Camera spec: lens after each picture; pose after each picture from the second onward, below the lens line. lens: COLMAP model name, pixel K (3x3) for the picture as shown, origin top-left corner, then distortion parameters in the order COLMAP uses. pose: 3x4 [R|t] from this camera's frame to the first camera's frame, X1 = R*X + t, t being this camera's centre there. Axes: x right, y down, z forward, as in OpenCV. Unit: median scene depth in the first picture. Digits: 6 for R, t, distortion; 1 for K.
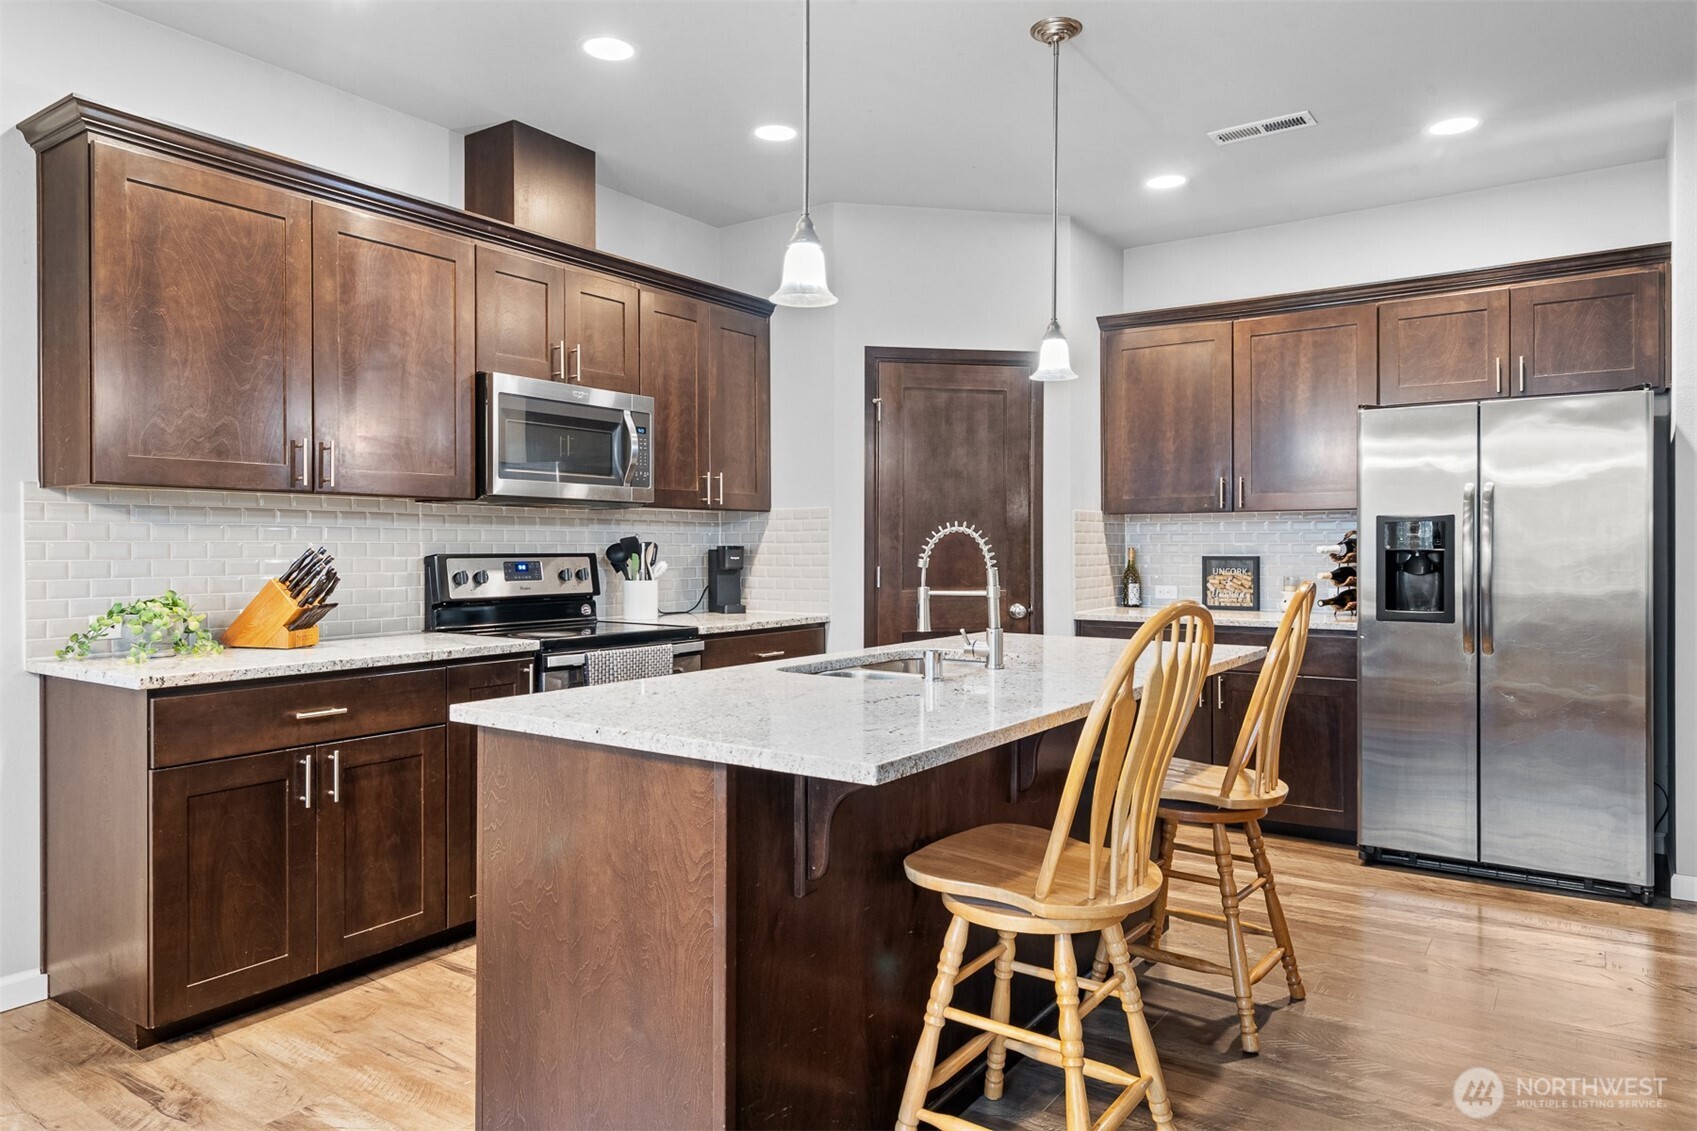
lens RADIAL K [[1092.3, 0, 847.7], [0, 1092.3, 550.7], [0, 0, 1]] dist [0.005779, 0.000876]
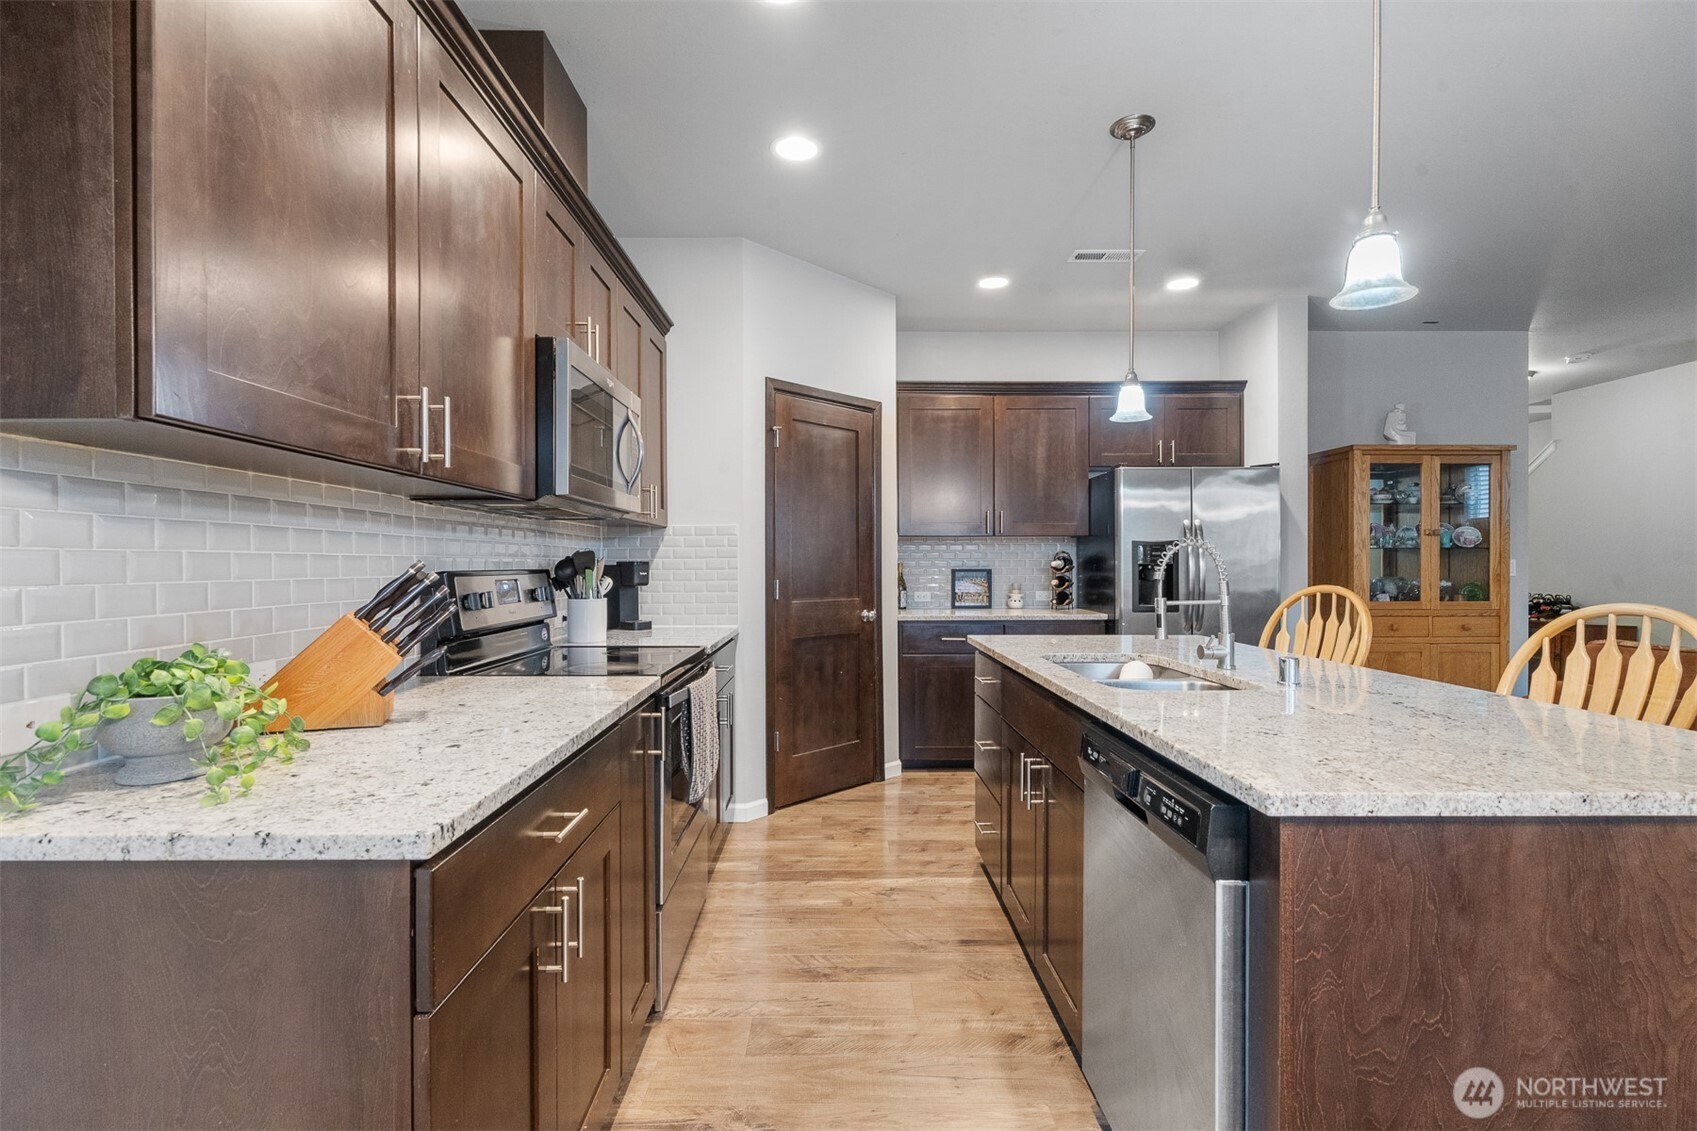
lens RADIAL K [[773.7, 0, 848.5], [0, 773.7, 565.5], [0, 0, 1]] dist [-0.003748, -0.000386]
pose [[0.817518, -0.003142, 0.575894, -0.450736], [0.004378, 0.999990, -0.000759, 0.000763], [-0.575886, 0.003142, 0.817524, 0.405266]]
